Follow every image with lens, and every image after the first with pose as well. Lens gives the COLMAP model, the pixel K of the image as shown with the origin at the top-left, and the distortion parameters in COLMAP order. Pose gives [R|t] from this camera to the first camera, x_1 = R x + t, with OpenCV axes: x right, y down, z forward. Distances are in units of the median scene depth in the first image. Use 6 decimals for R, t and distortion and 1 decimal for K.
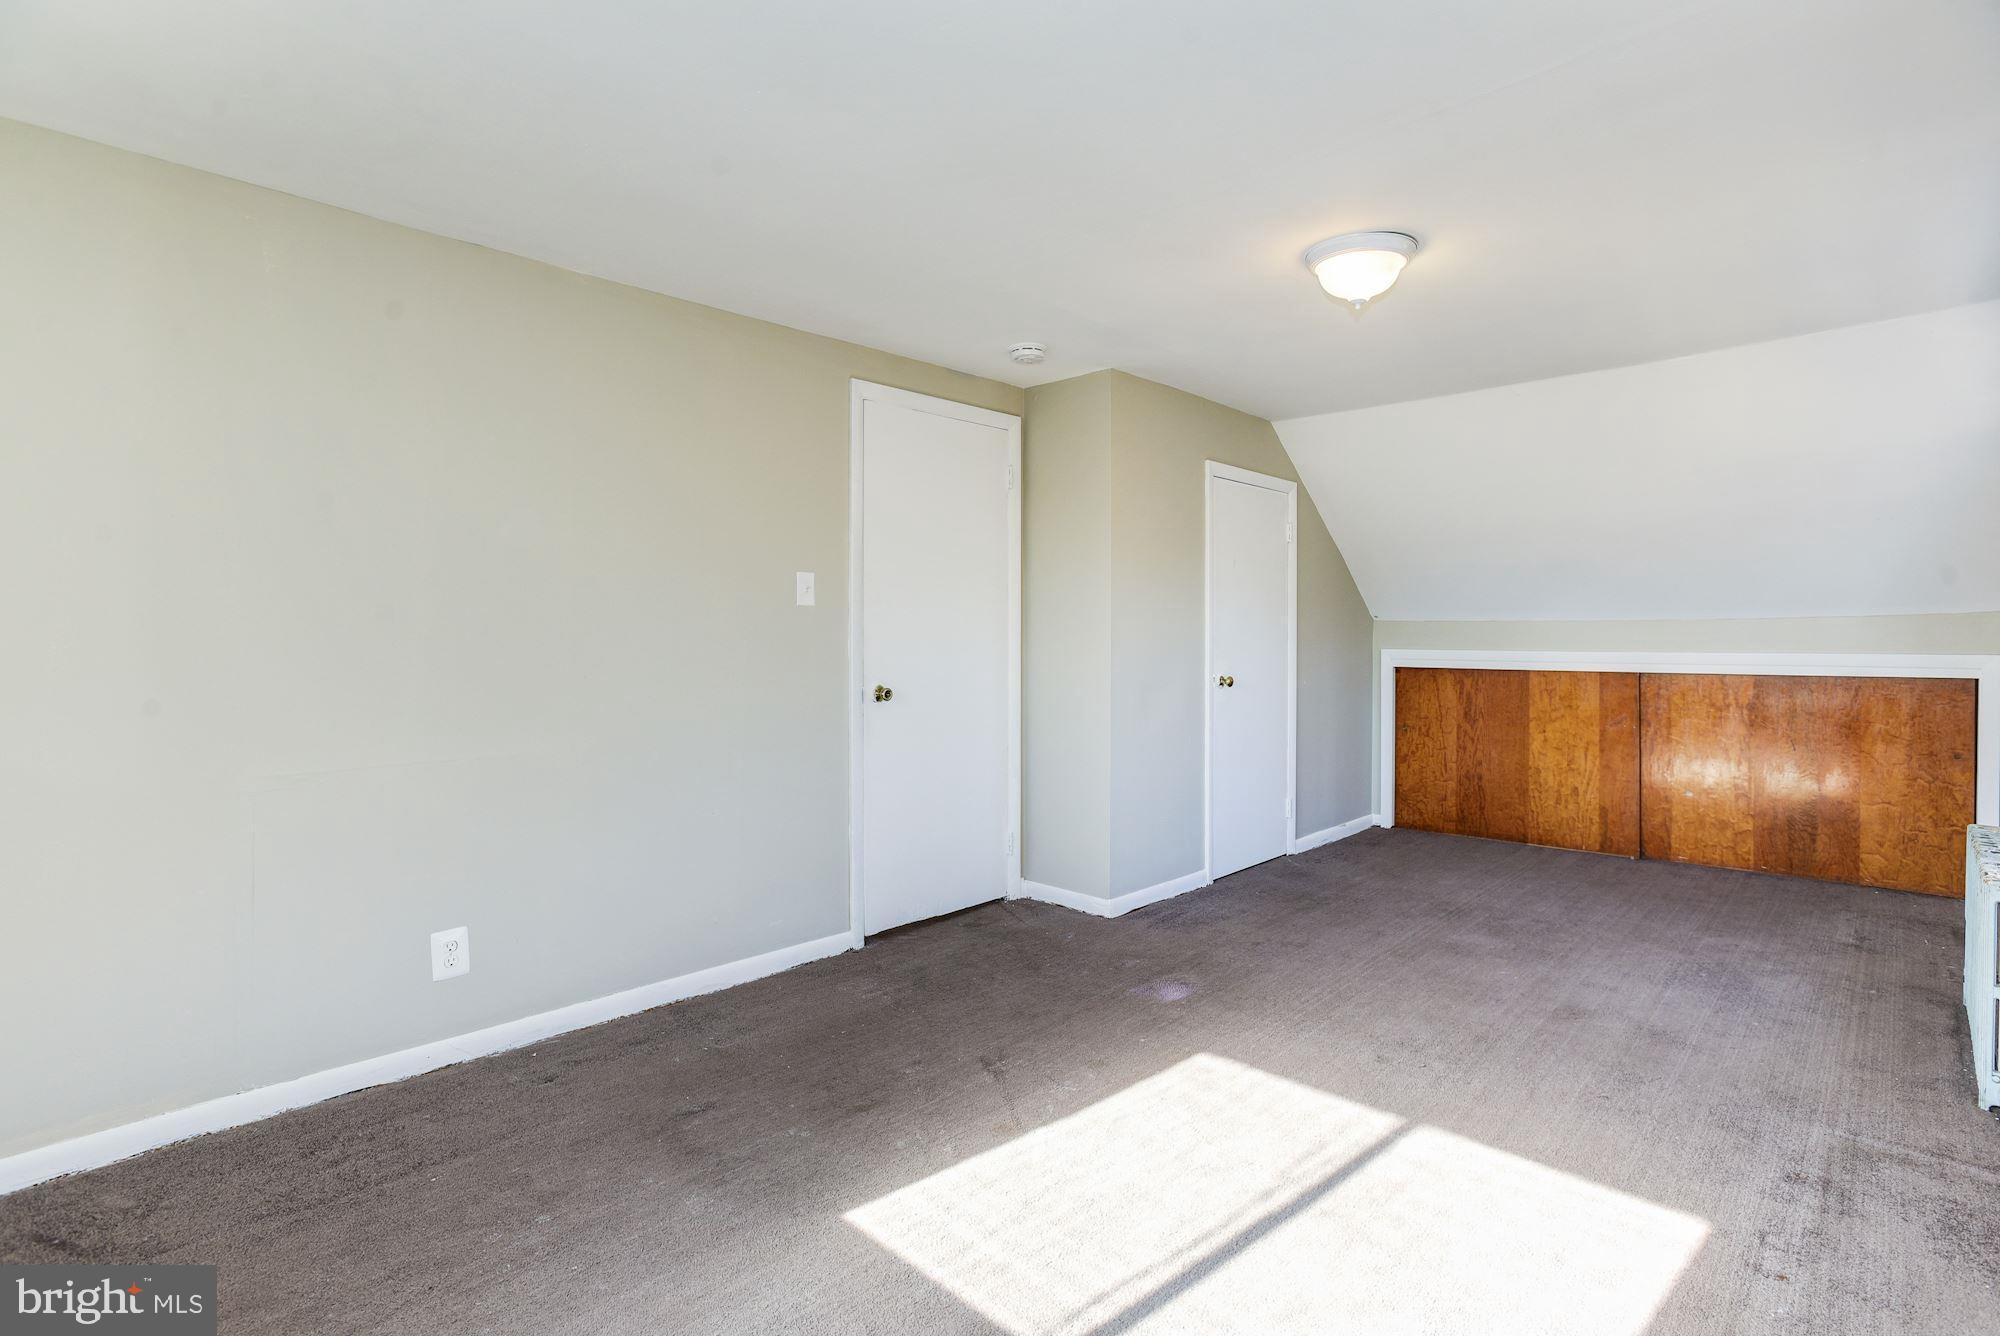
lens RADIAL K [[989.0, 0, 1013.5], [0, 989.0, 637.1], [0, 0, 1]] dist [-0.053418, 0.025351]
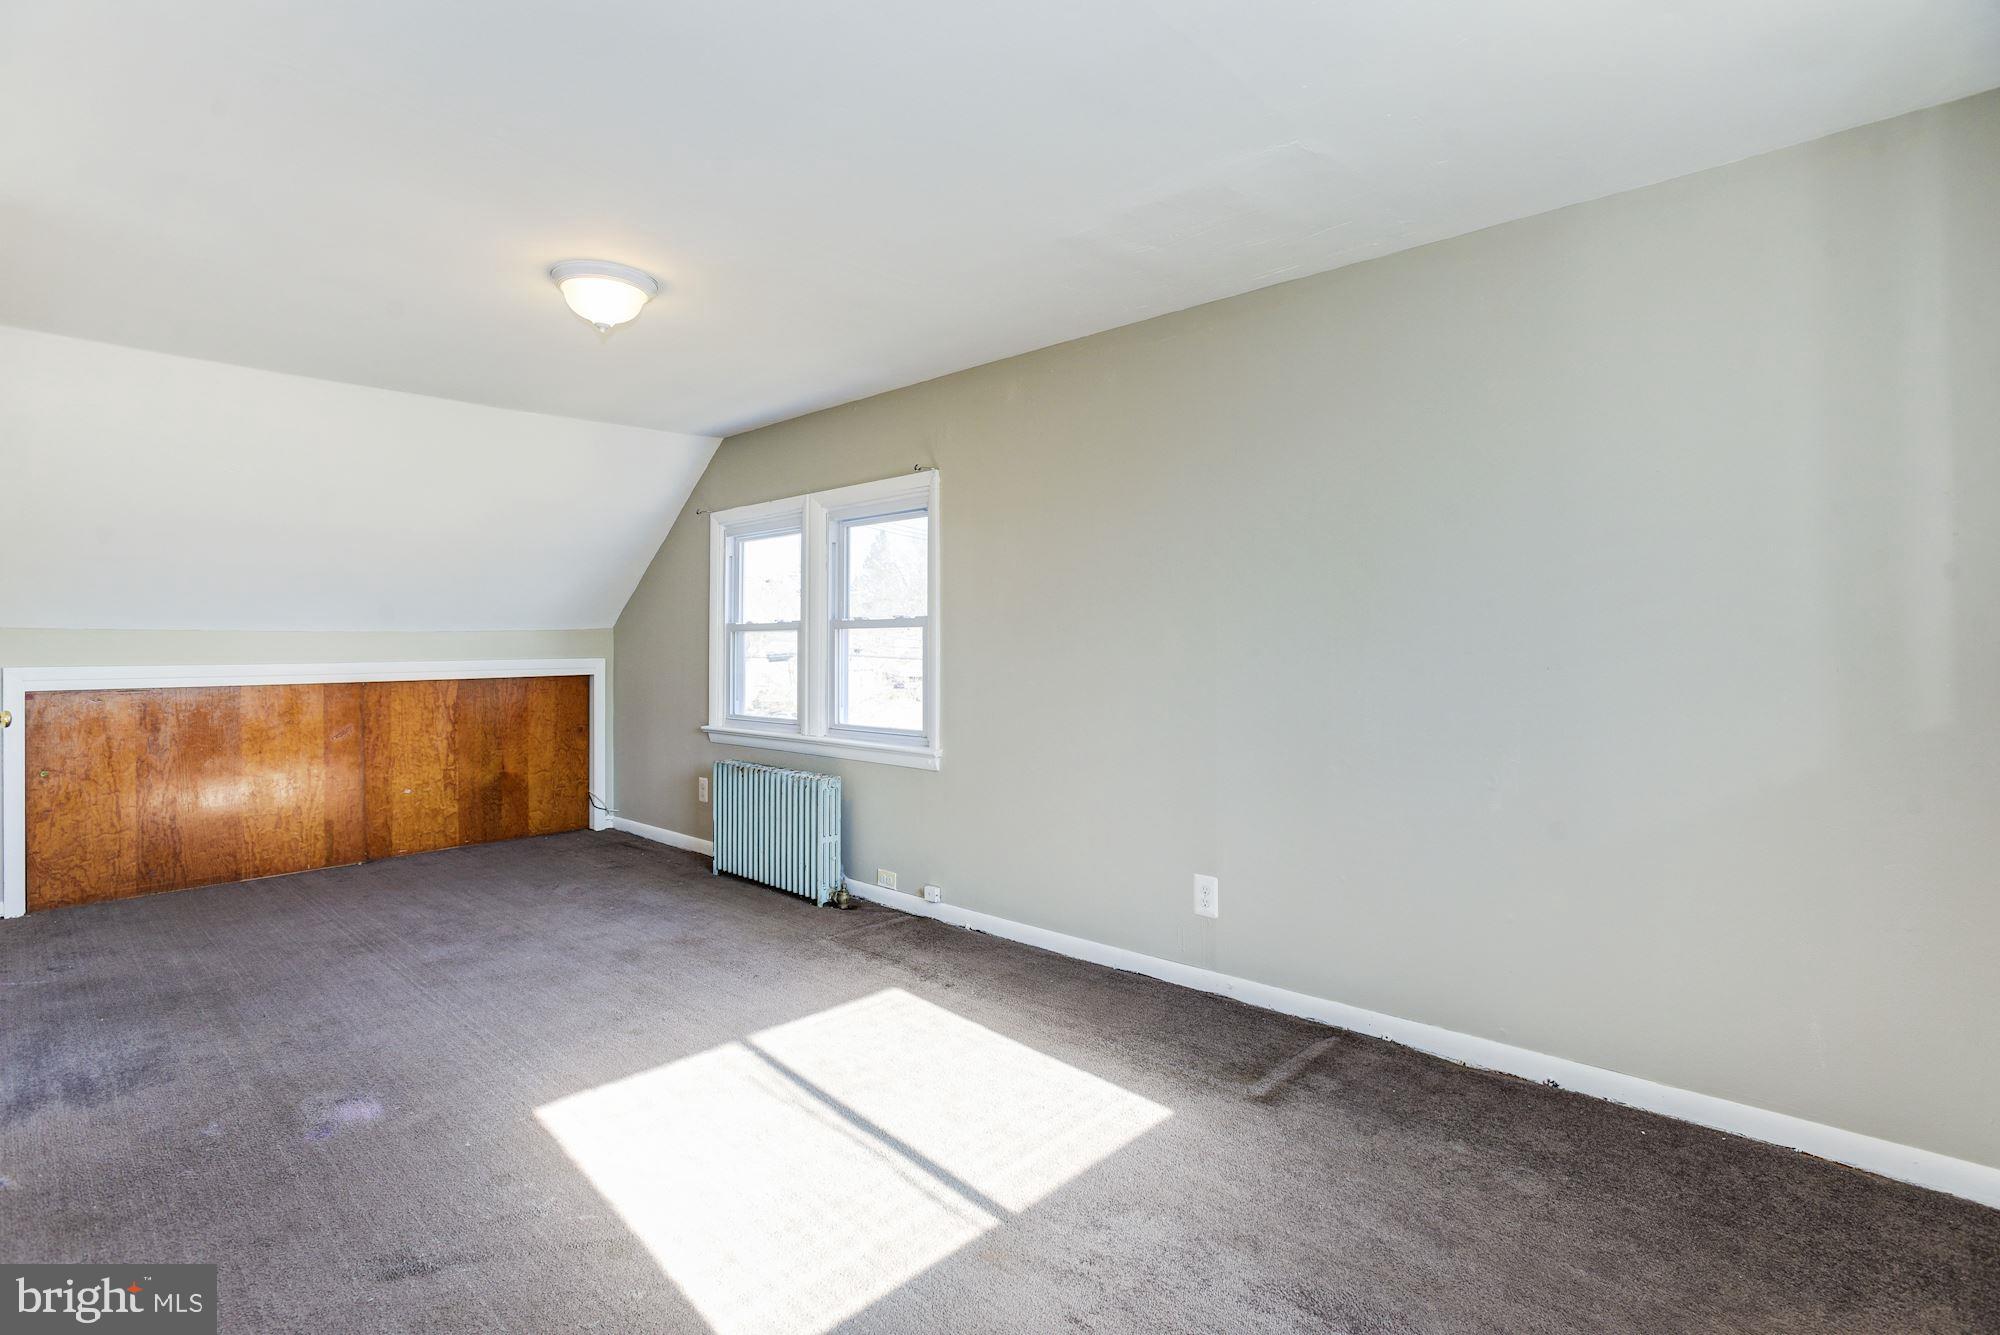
lens RADIAL K [[989.0, 0, 1013.5], [0, 989.0, 636.6], [0, 0, 1]] dist [-0.053418, 0.025351]
pose [[-0.039040, 0.006866, 0.999214, -0.433911], [0.010970, 0.999919, -0.006443, 0.002423], [-0.999177, 0.010710, -0.039112, 0.366673]]
